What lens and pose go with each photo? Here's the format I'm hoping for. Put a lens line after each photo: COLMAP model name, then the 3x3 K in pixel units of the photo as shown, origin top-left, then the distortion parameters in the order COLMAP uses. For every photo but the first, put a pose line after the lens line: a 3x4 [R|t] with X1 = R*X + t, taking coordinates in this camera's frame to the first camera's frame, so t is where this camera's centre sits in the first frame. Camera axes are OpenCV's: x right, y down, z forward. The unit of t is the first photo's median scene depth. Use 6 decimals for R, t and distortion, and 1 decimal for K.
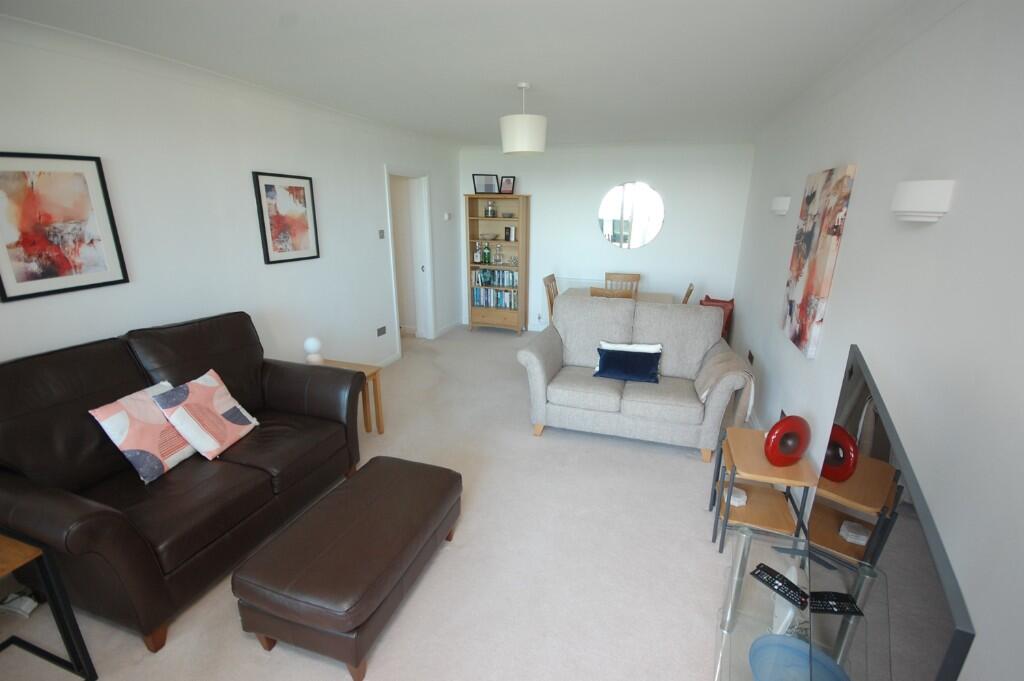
lens RADIAL K [[451.2, 0, 525.6], [0, 451.2, 343.4], [0, 0, 1]] dist [0.010888, -0.014213]
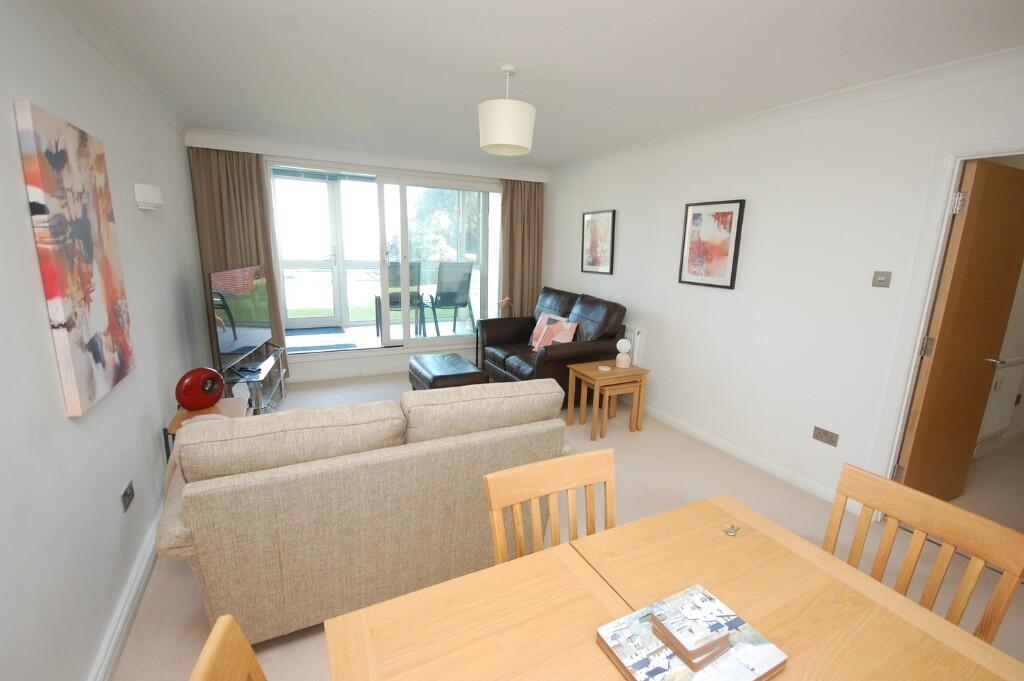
lens RADIAL K [[451.2, 0, 525.6], [0, 451.2, 343.4], [0, 0, 1]] dist [0.010888, -0.014213]
pose [[-0.710652, 0.113326, -0.694357, 0.520147], [-0.241965, 0.887367, 0.392470, -0.393524], [0.660626, 0.446920, -0.603188, 1.500787]]
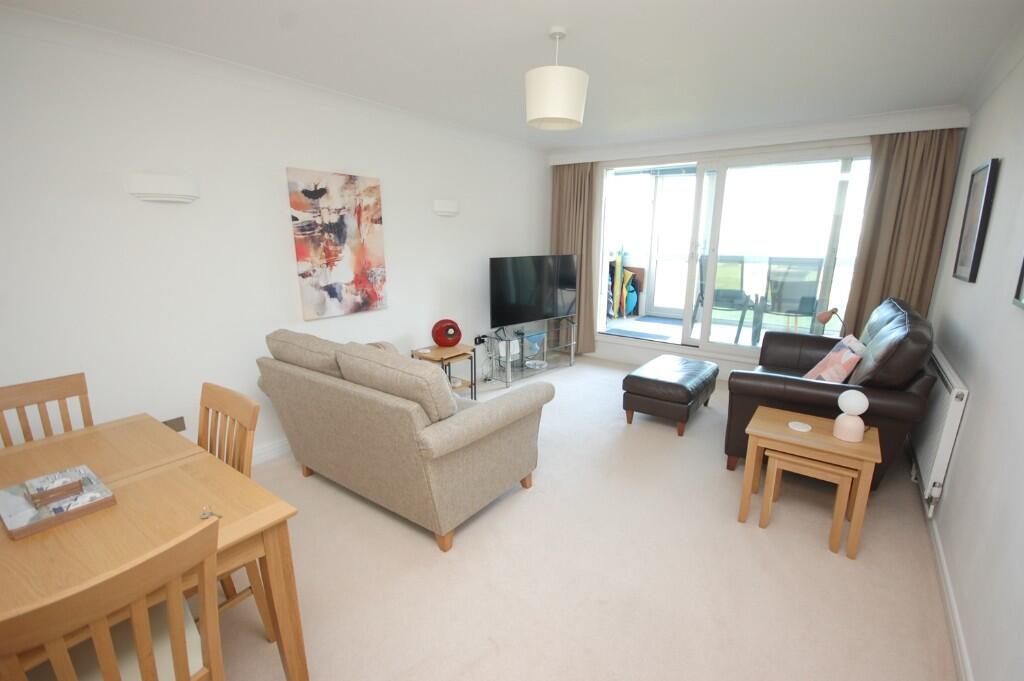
lens RADIAL K [[451.2, 0, 525.6], [0, 451.2, 343.4], [0, 0, 1]] dist [0.010888, -0.014213]
pose [[-0.951549, -0.091605, 0.293537, -0.190294], [0.070388, 0.864363, 0.497918, -0.431541], [-0.299334, 0.494455, -0.816035, 1.609809]]
